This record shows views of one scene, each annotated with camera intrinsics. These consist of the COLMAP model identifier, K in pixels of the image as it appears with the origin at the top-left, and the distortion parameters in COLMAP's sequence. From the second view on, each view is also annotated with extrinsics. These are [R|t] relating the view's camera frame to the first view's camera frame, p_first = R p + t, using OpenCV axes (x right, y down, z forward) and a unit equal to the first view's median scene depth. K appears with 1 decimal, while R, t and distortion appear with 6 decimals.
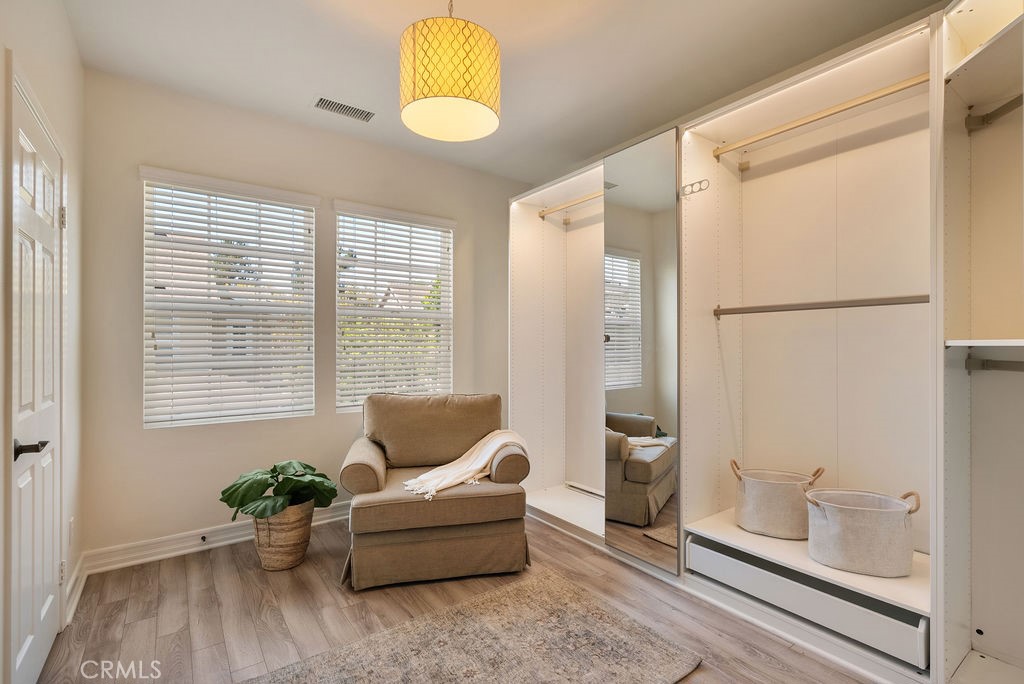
lens RADIAL K [[473.6, 0, 512.0], [0, 473.6, 342.0], [0, 0, 1]] dist [0.002062, 0.000325]
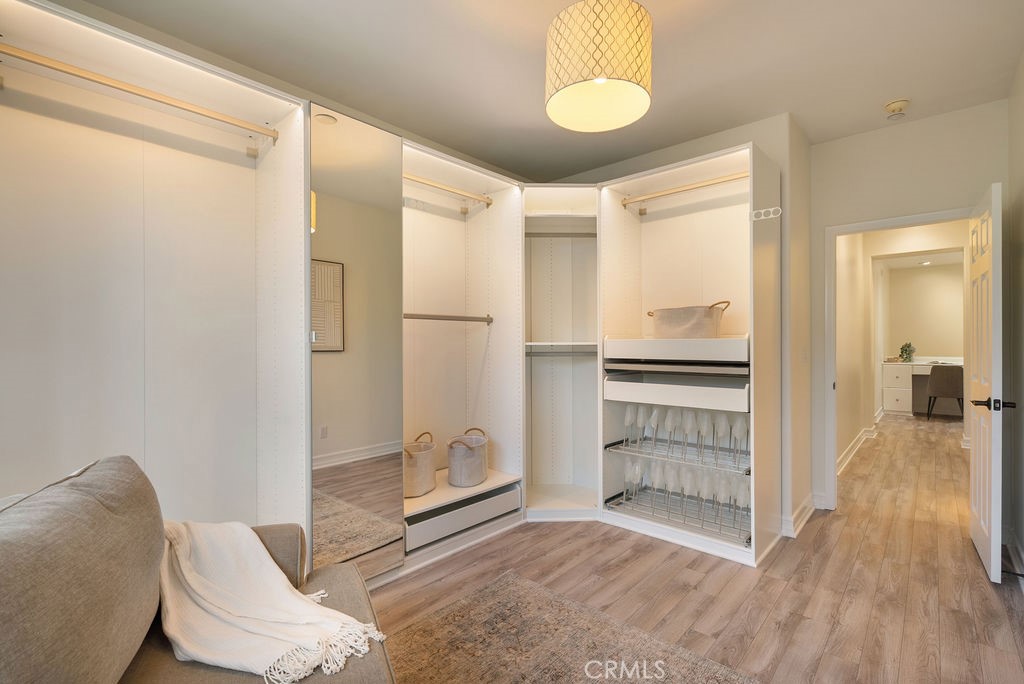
lens RADIAL K [[473.6, 0, 512.0], [0, 473.6, 342.0], [0, 0, 1]] dist [0.002062, 0.000325]
pose [[-0.204173, 0.004253, 0.978926, -0.899807], [-0.004103, 0.999978, -0.005201, 0.003655], [-0.978926, -0.005078, -0.204151, 1.203176]]
